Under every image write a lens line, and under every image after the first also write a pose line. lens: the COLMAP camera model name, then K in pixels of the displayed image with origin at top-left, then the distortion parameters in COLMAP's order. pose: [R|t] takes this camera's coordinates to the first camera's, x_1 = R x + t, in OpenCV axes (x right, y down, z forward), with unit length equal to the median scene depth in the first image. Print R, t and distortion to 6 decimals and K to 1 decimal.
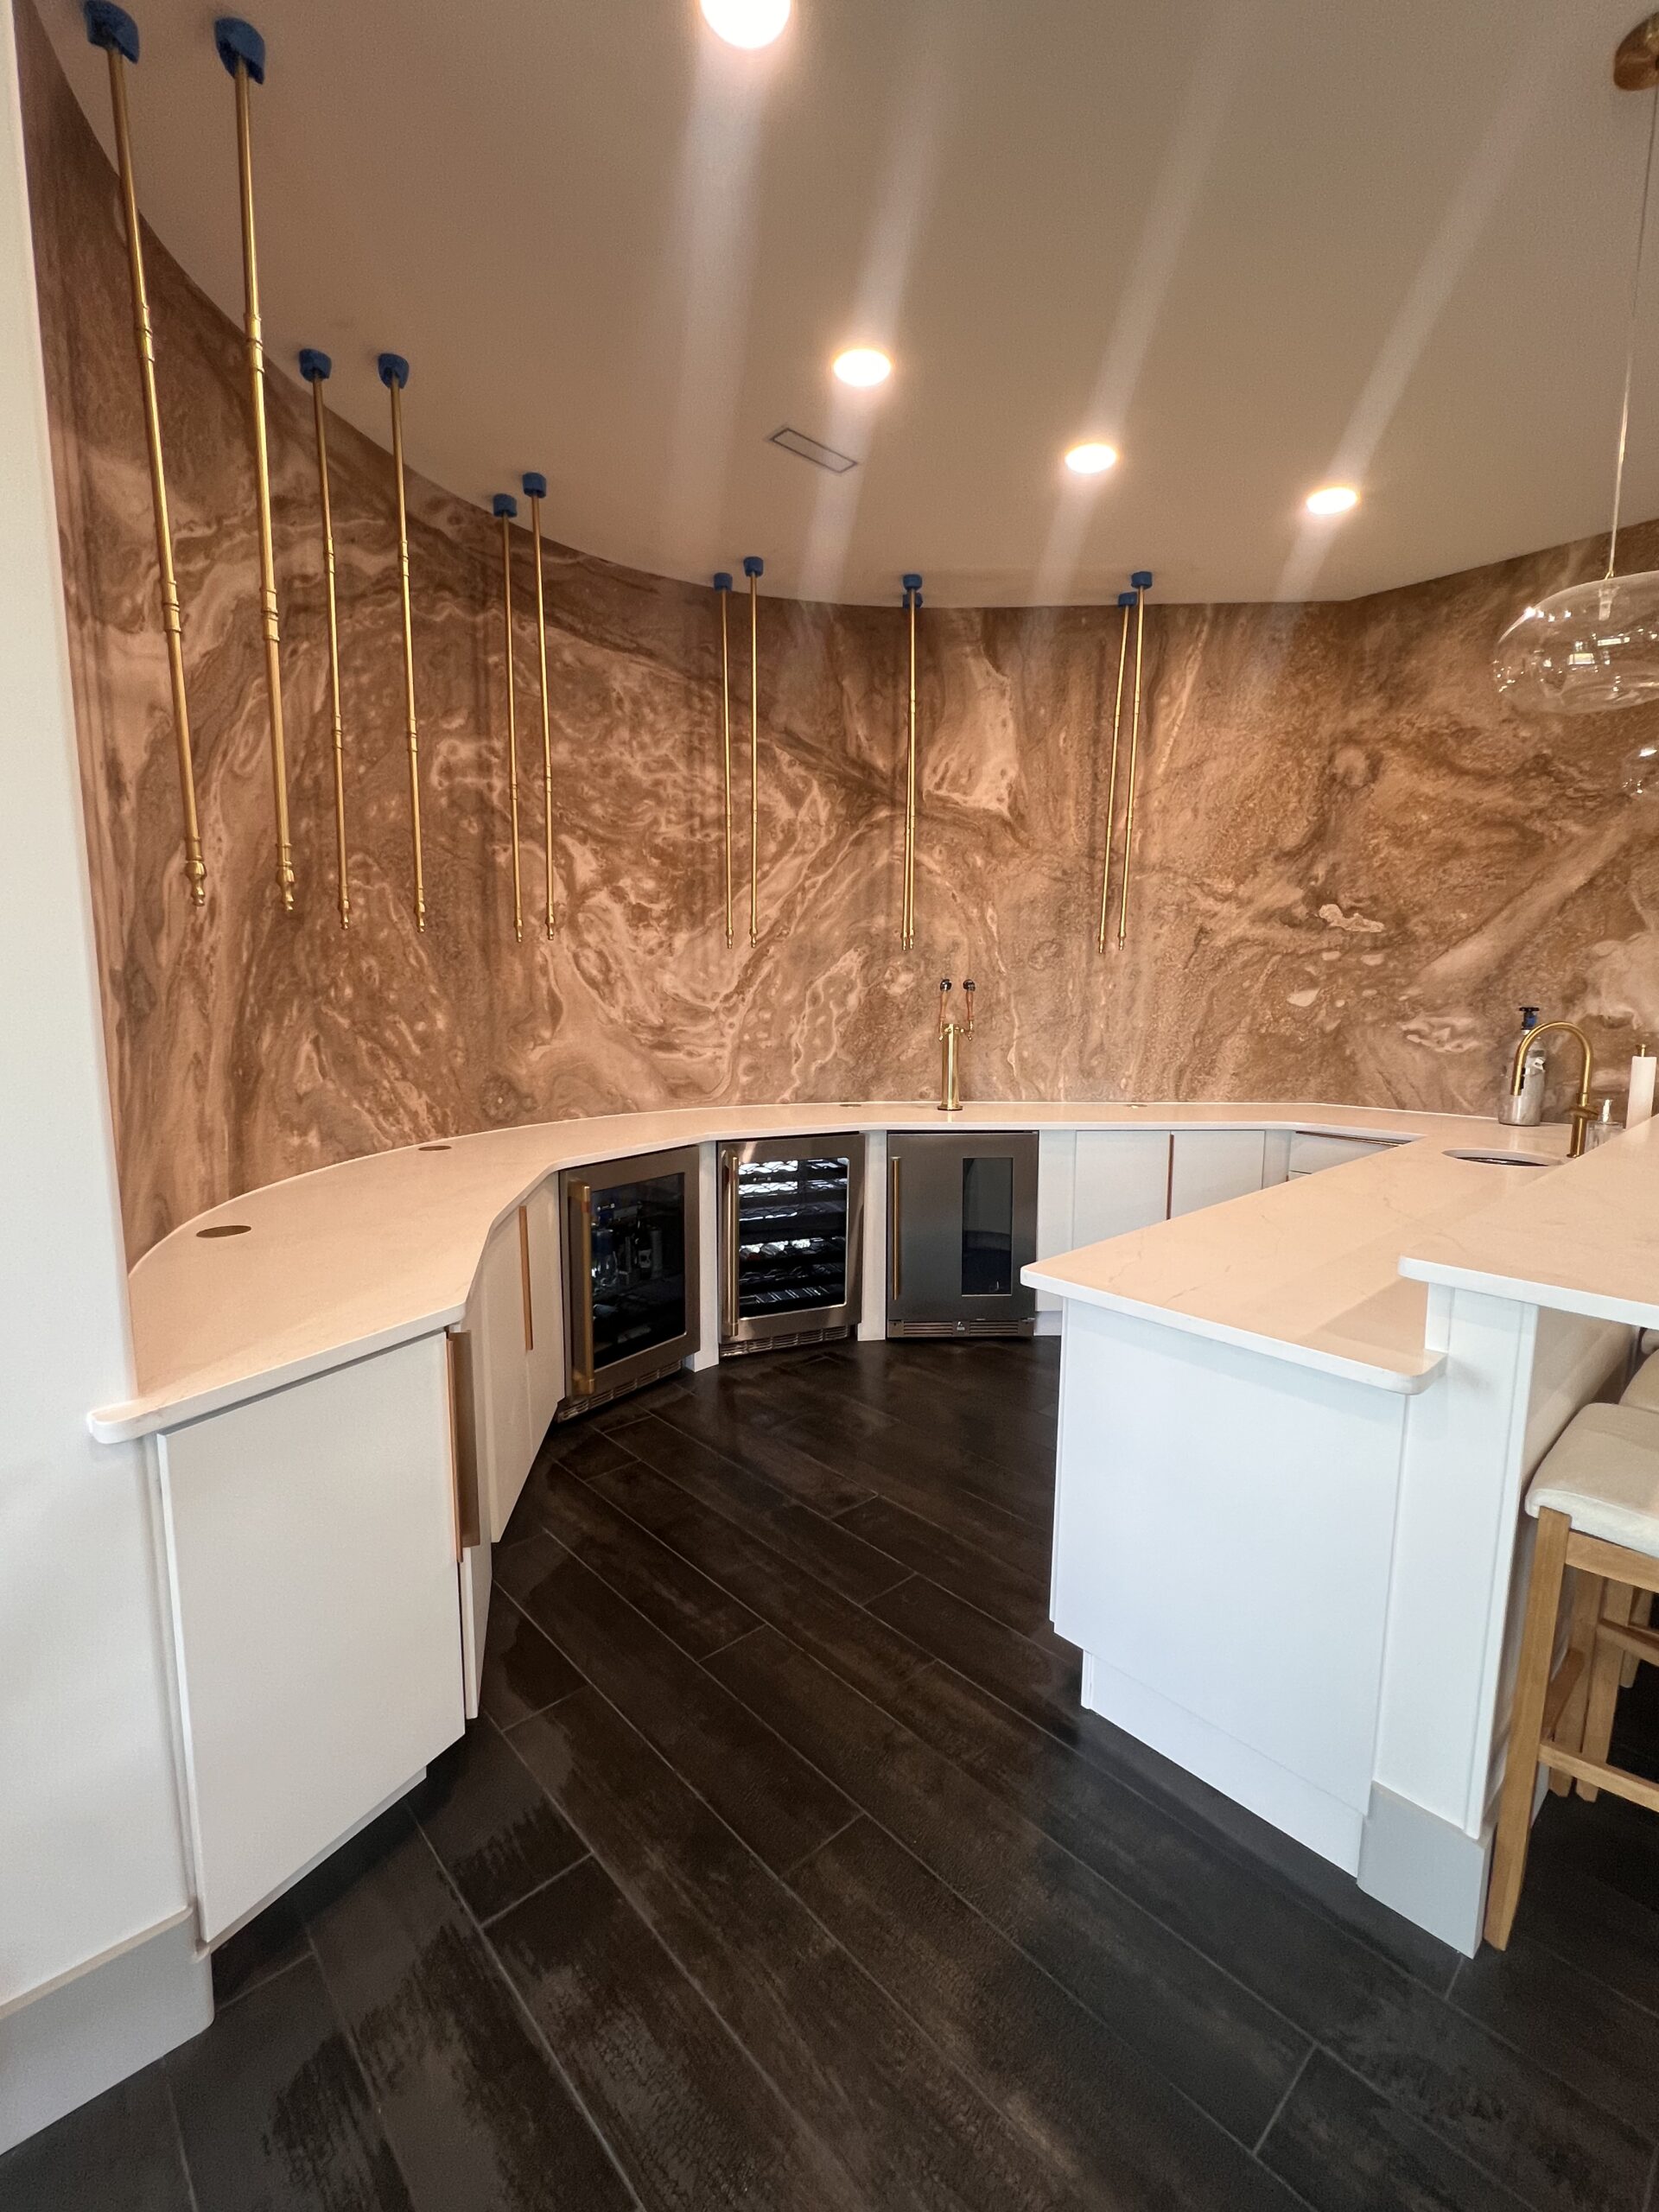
lens RADIAL K [[991.0, 0, 829.5], [0, 991.0, 1106.0], [0, 0, 1]] dist [-0.001621, -0.000257]
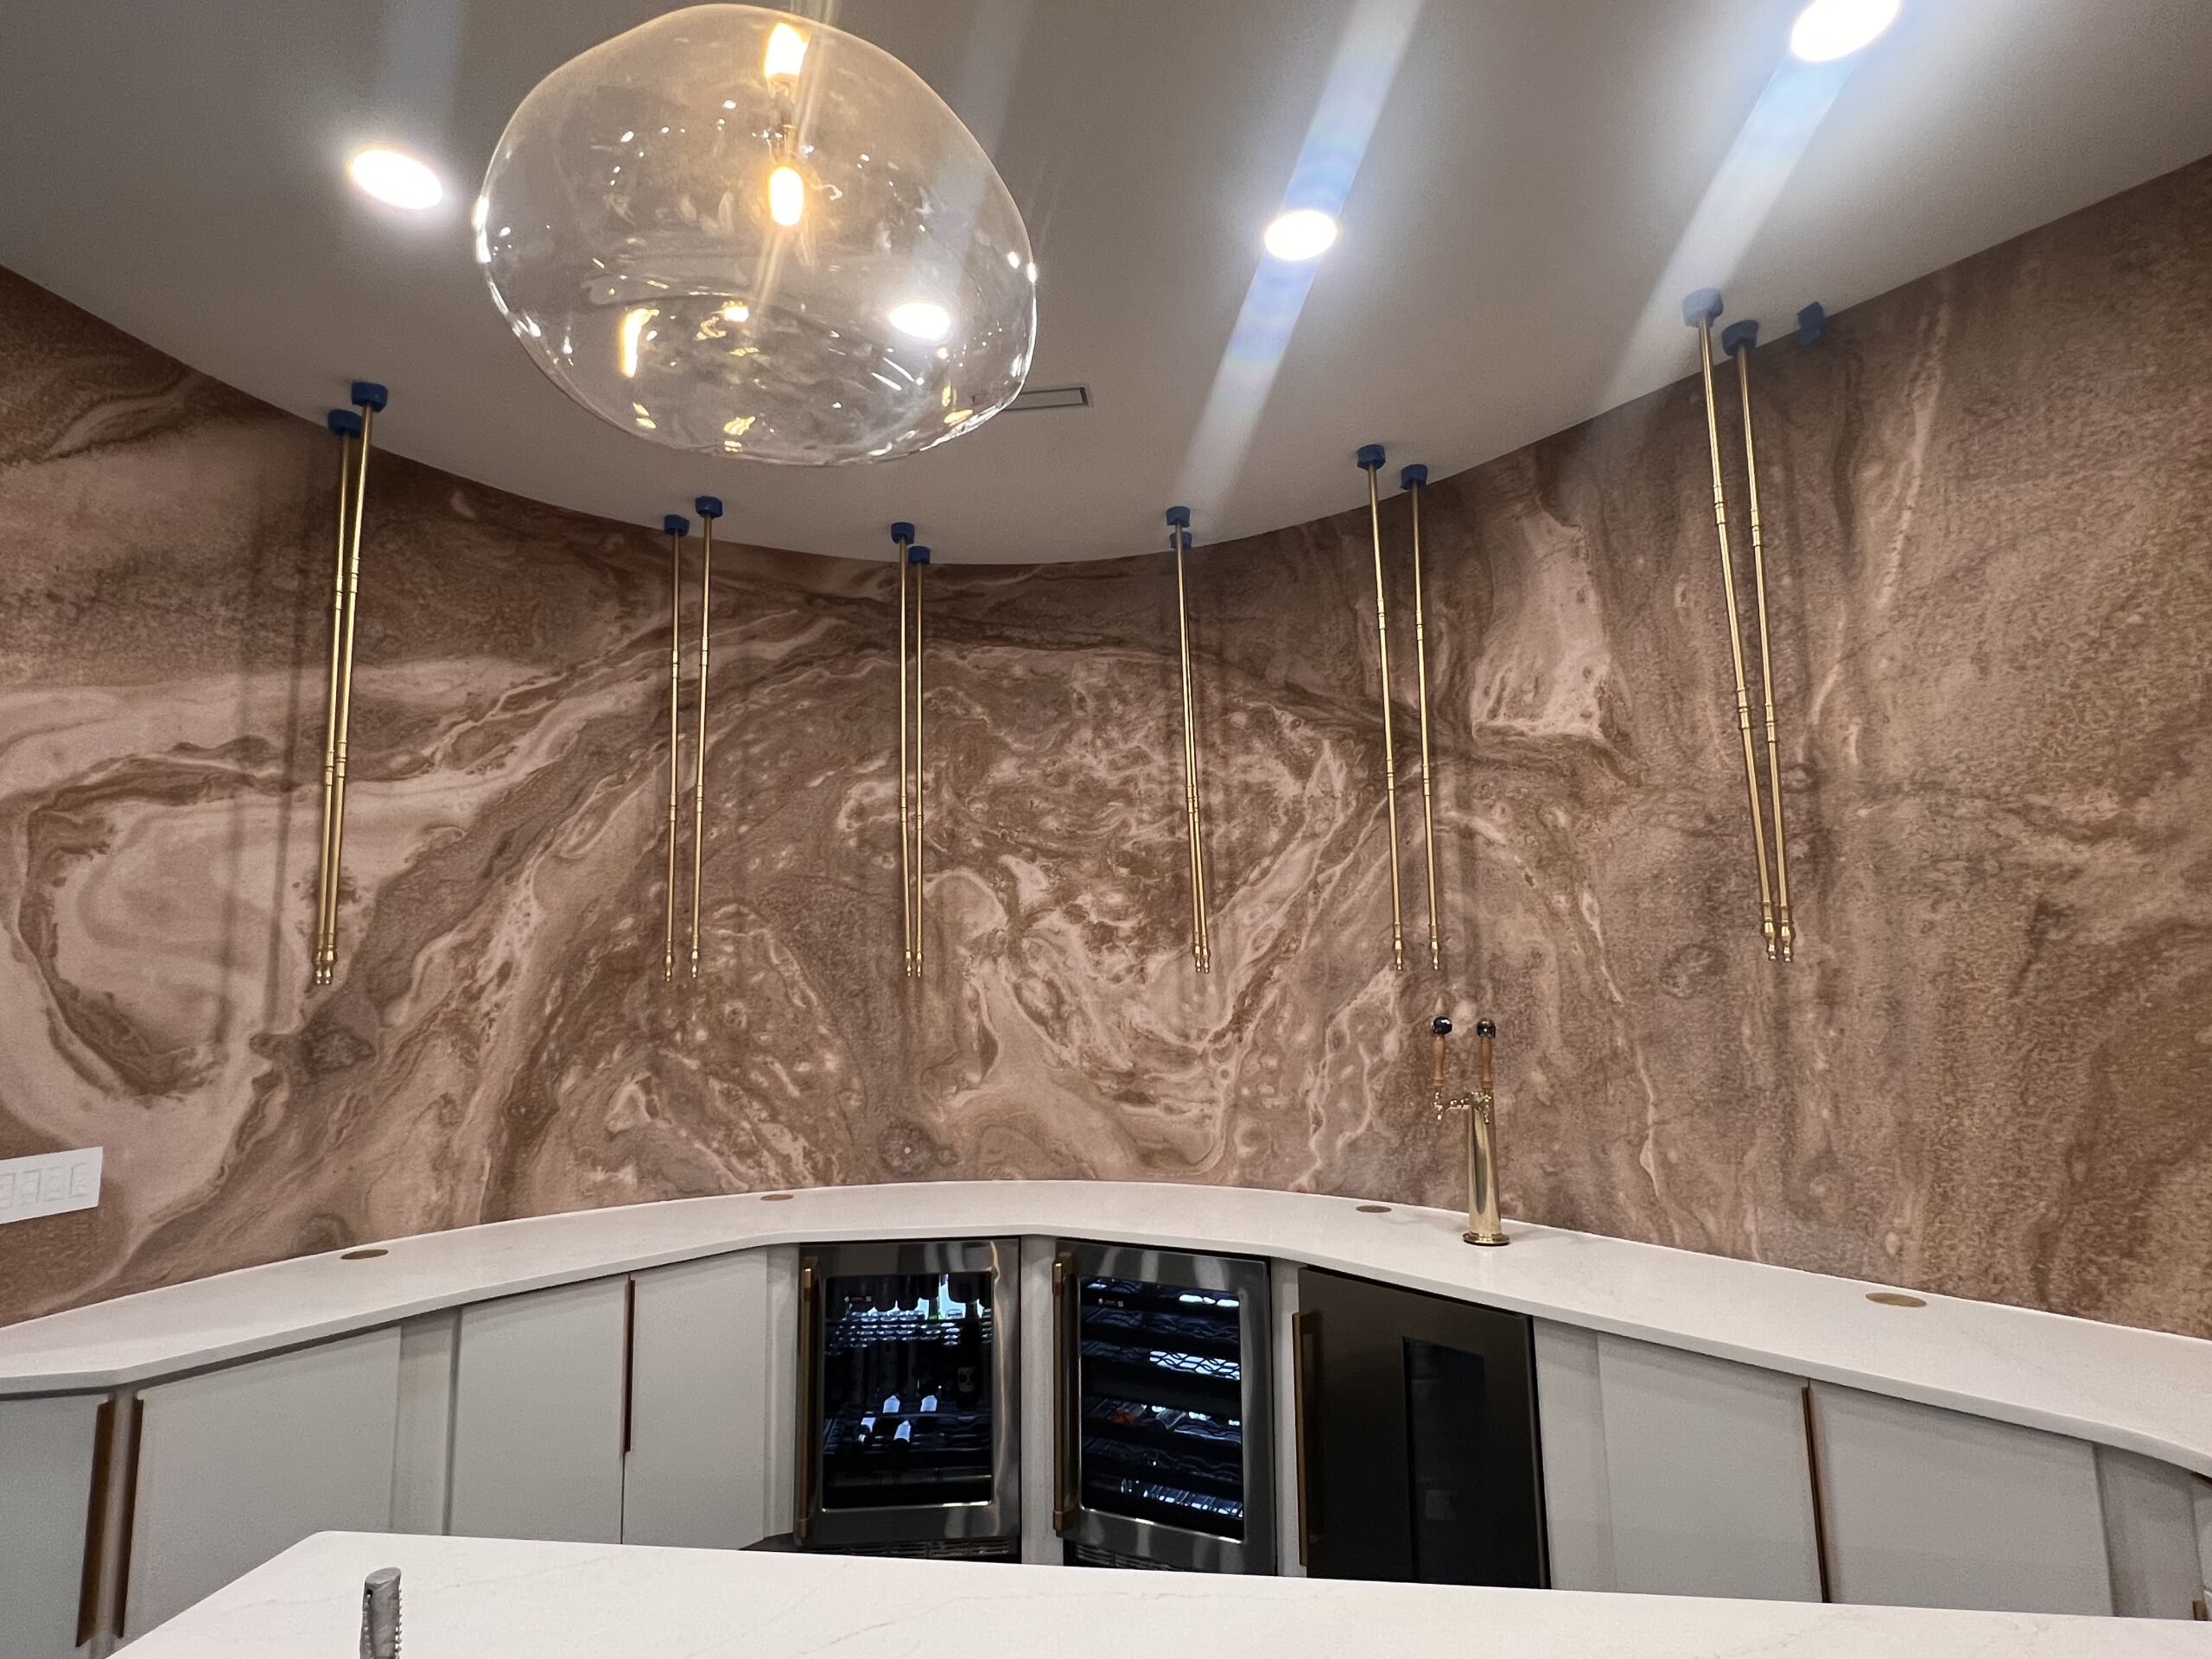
lens RADIAL K [[1113.6, 0, 1106.0], [0, 1113.6, 829.5], [0, 0, 1]] dist [-0.002210, -0.000781]
pose [[0.642301, -0.112266, -0.758185, 0.523880], [-0.078163, 0.974463, -0.210507, -0.081124], [0.762456, 0.194471, 0.617123, 0.397373]]
